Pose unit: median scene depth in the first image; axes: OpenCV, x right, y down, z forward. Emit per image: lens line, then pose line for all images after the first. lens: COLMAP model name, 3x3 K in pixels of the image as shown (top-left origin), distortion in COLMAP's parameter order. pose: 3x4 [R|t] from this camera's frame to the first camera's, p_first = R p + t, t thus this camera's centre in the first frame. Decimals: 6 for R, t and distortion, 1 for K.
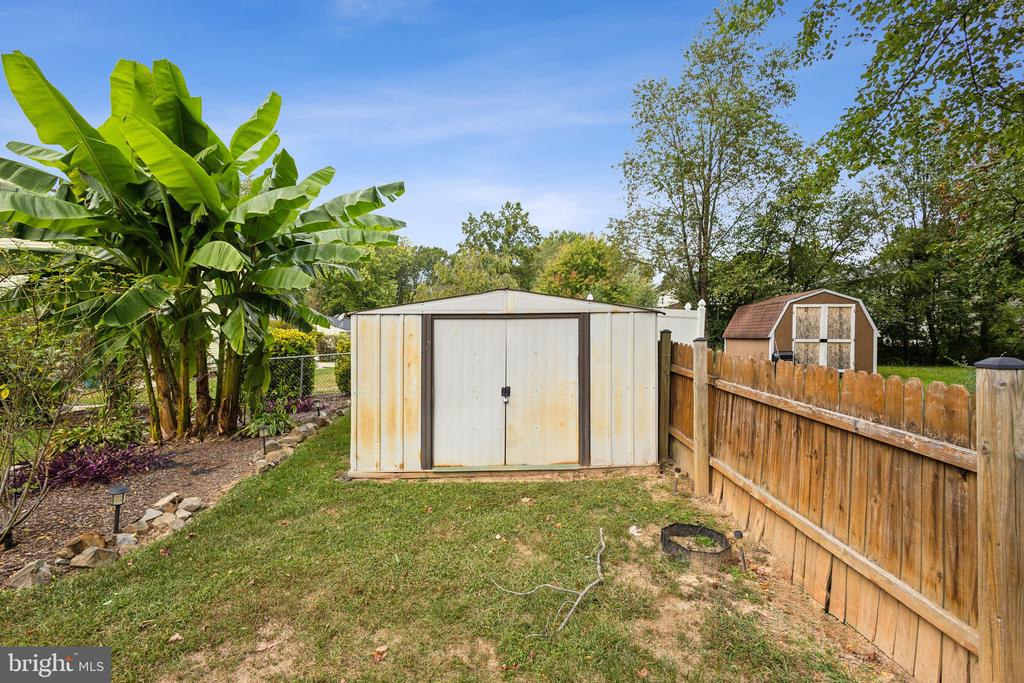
lens RADIAL K [[523.6, 0, 509.9], [0, 523.6, 344.0], [0, 0, 1]] dist [-0.008252, 0.000731]
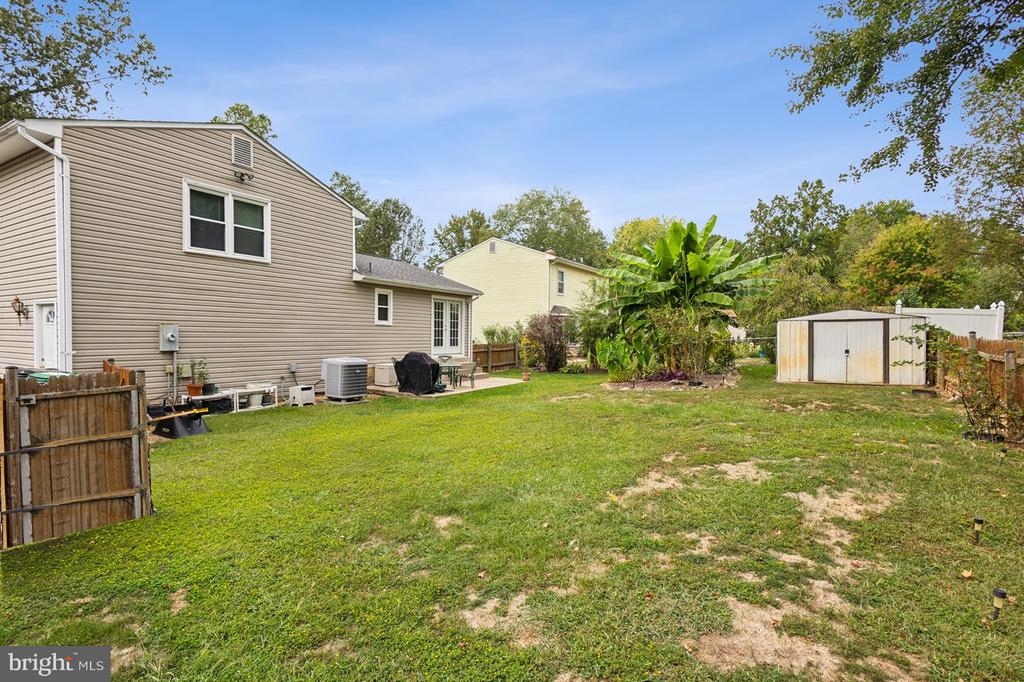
lens RADIAL K [[523.6, 0, 518.0], [0, 523.6, 343.8], [0, 0, 1]] dist [-0.008252, 0.000731]
pose [[0.875804, 0.007051, -0.482615, -0.012197], [-0.003268, 0.999957, 0.008680, 0.002698], [0.482656, -0.006025, 0.875789, -0.127970]]
